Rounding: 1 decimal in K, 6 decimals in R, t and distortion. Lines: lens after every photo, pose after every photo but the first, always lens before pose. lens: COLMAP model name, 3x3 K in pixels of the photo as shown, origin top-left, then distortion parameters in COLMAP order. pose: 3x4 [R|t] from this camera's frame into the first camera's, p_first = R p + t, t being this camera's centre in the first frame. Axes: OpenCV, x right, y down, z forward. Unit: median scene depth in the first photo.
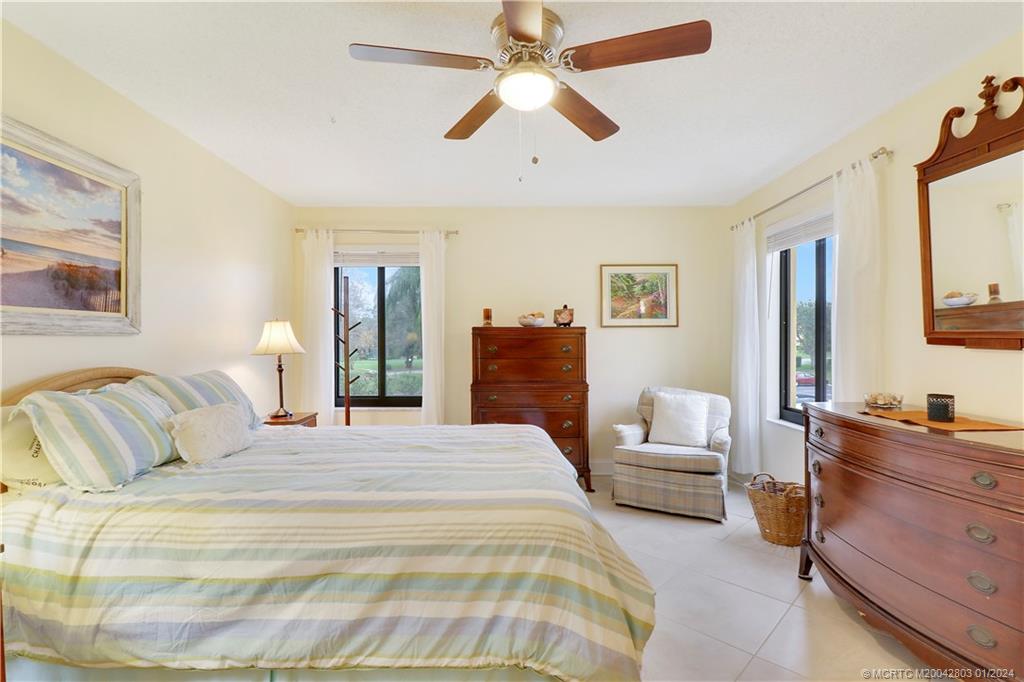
lens RADIAL K [[478.7, 0, 517.5], [0, 478.7, 344.3], [0, 0, 1]] dist [-0.015272, -0.006971]
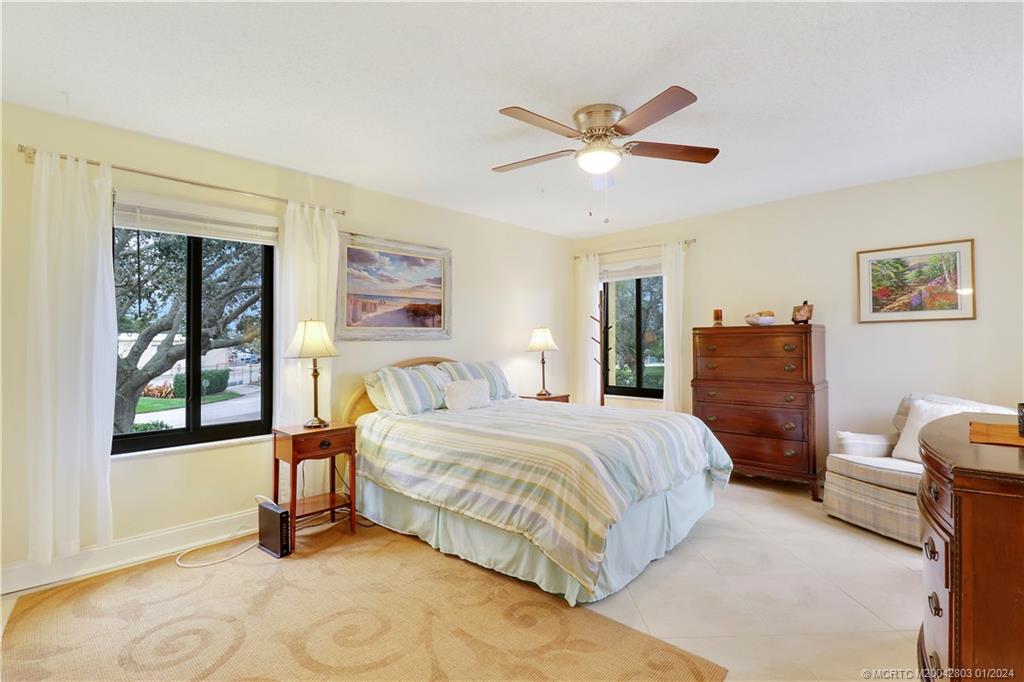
lens RADIAL K [[478.7, 0, 511.6], [0, 478.7, 332.3], [0, 0, 1]] dist [-0.015272, -0.006971]
pose [[0.721813, -0.021396, -0.691757, 0.685053], [0.005367, 0.999665, -0.025320, 0.000131], [0.692067, 0.014564, 0.721686, -0.154415]]
